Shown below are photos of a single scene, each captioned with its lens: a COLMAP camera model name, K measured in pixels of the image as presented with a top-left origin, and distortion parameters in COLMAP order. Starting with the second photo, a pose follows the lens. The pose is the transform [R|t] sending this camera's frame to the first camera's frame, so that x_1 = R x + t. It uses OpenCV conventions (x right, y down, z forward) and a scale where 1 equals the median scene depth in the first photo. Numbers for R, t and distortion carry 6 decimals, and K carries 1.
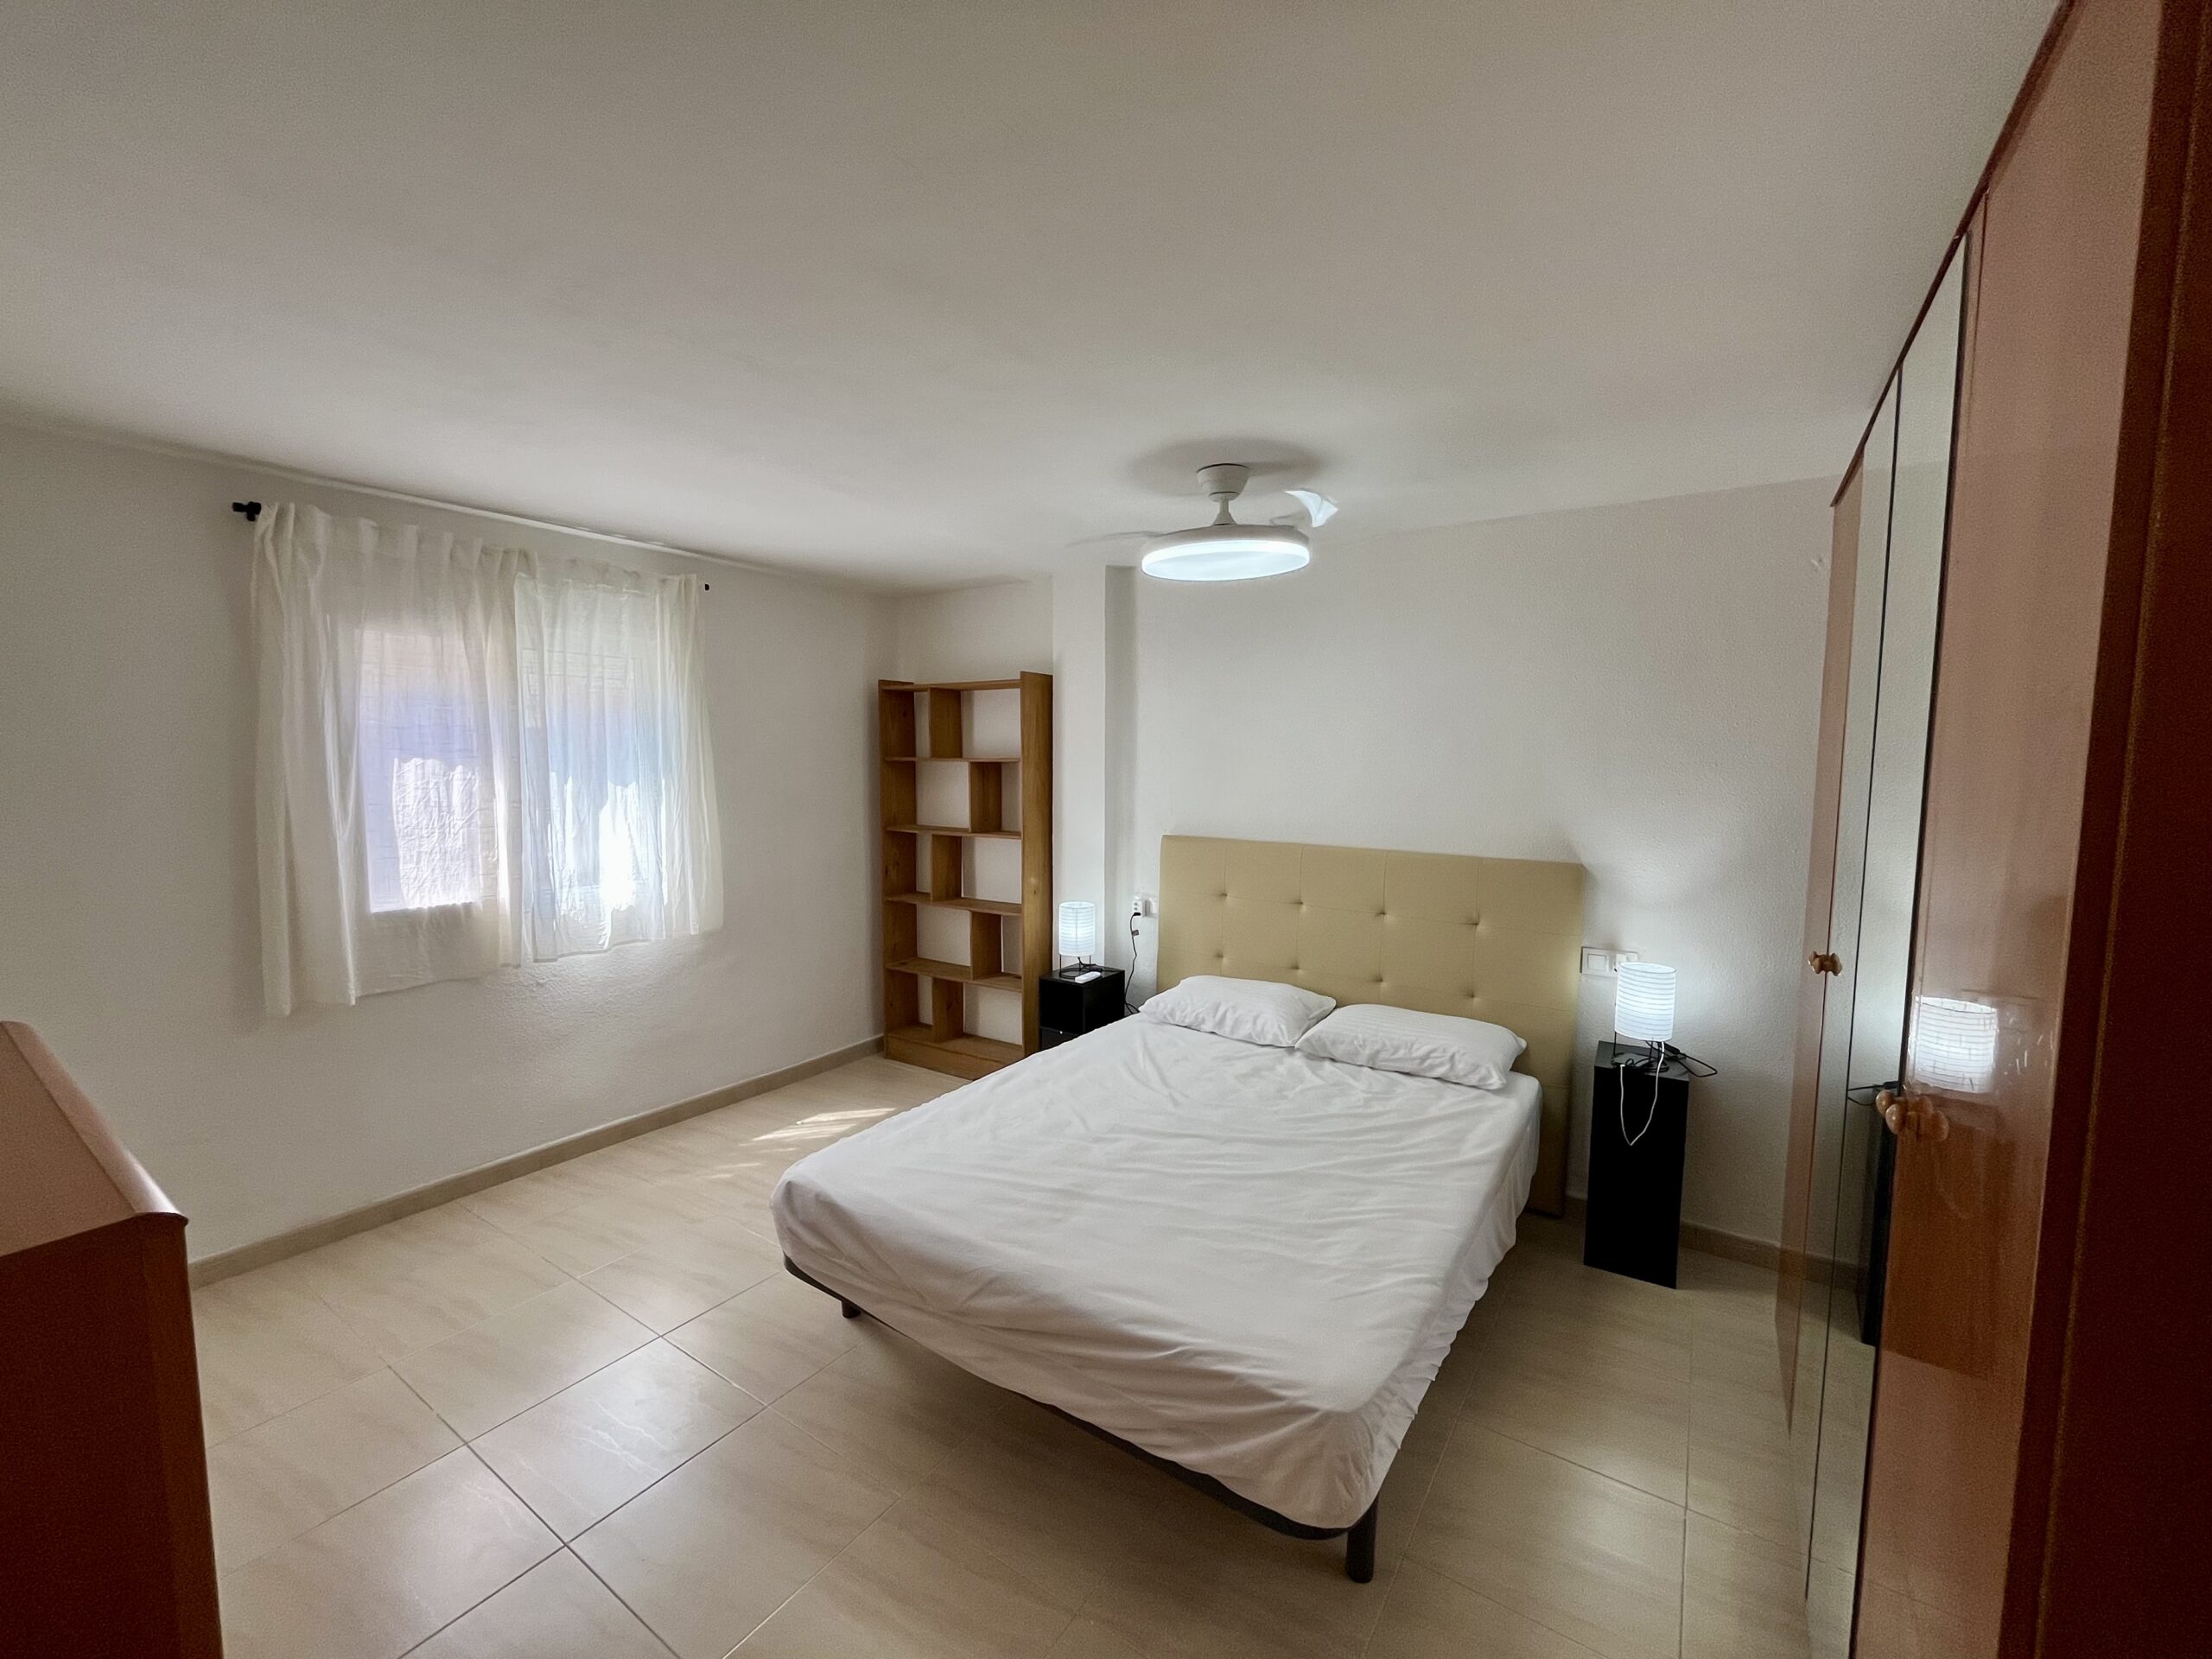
lens RADIAL K [[899.4, 0, 1112.2], [0, 899.4, 831.8], [0, 0, 1]] dist [-0.002955, 0.000018]
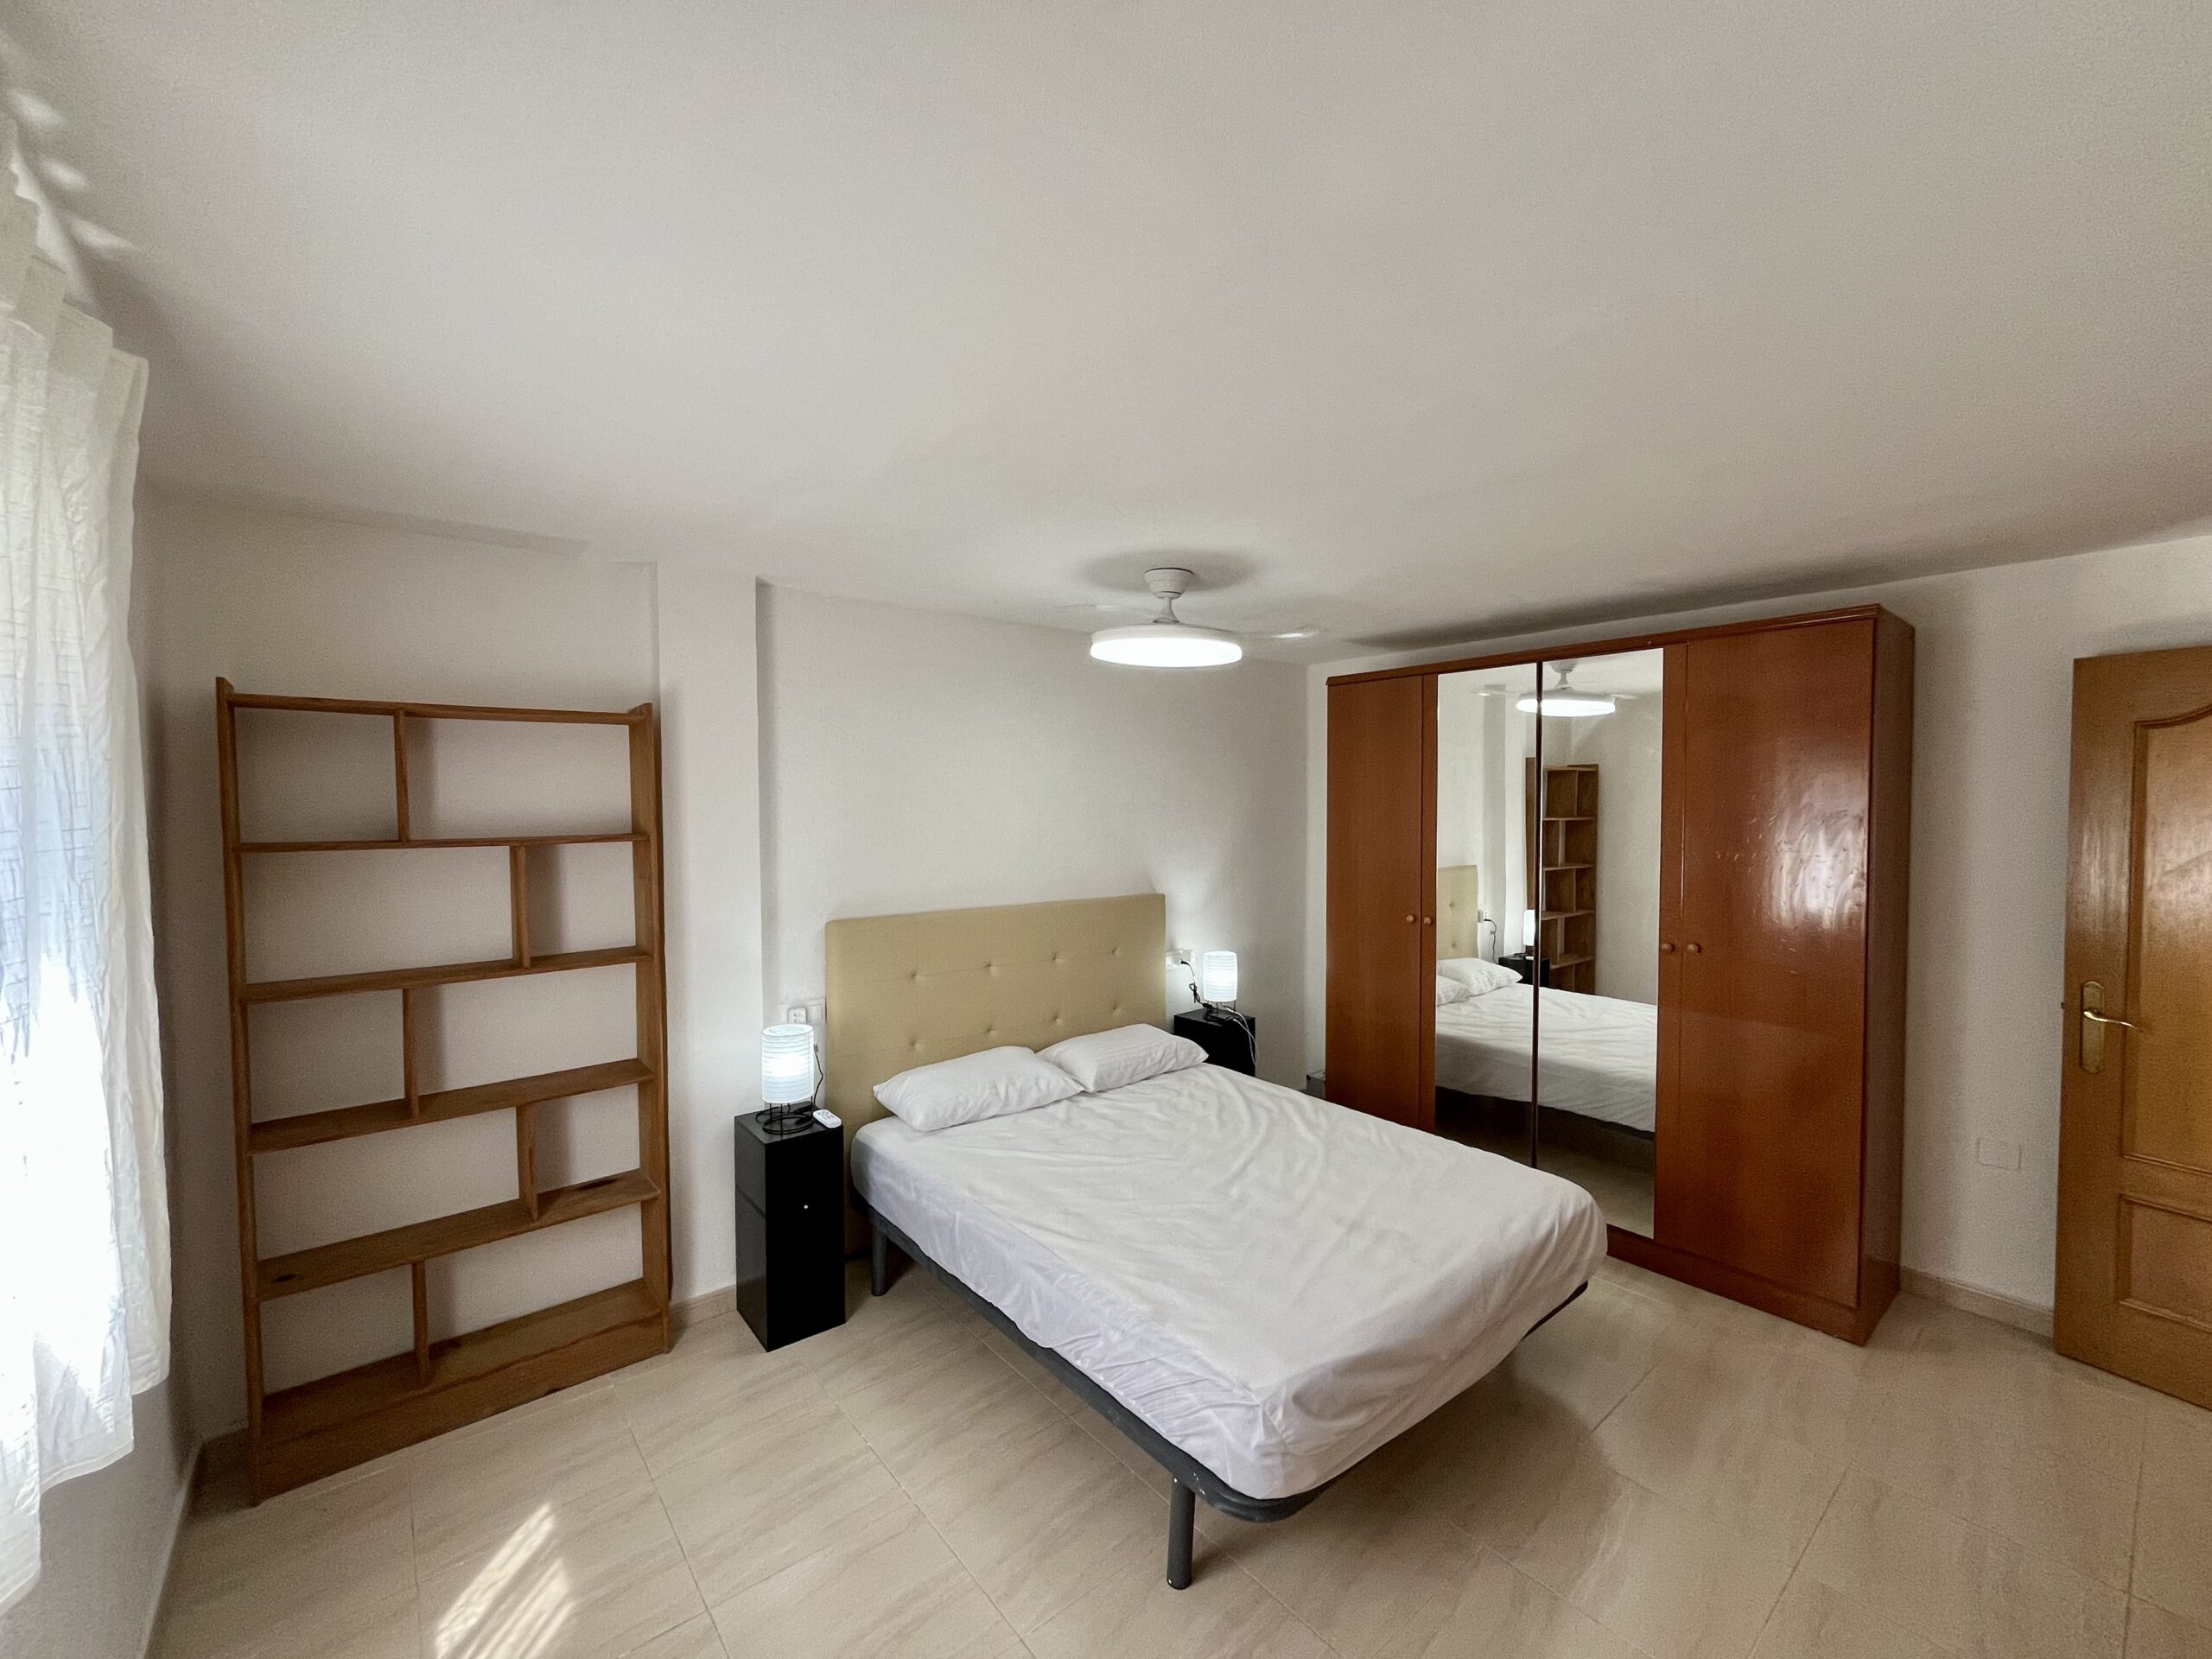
lens RADIAL K [[899.4, 0, 1113.6], [0, 899.4, 828.4], [0, 0, 1]] dist [-0.002955, 0.000018]
pose [[0.290477, -0.039671, 0.956059, -0.842154], [0.080892, 0.996582, 0.016775, -0.094950], [-0.953457, 0.072465, 0.292693, 0.656760]]
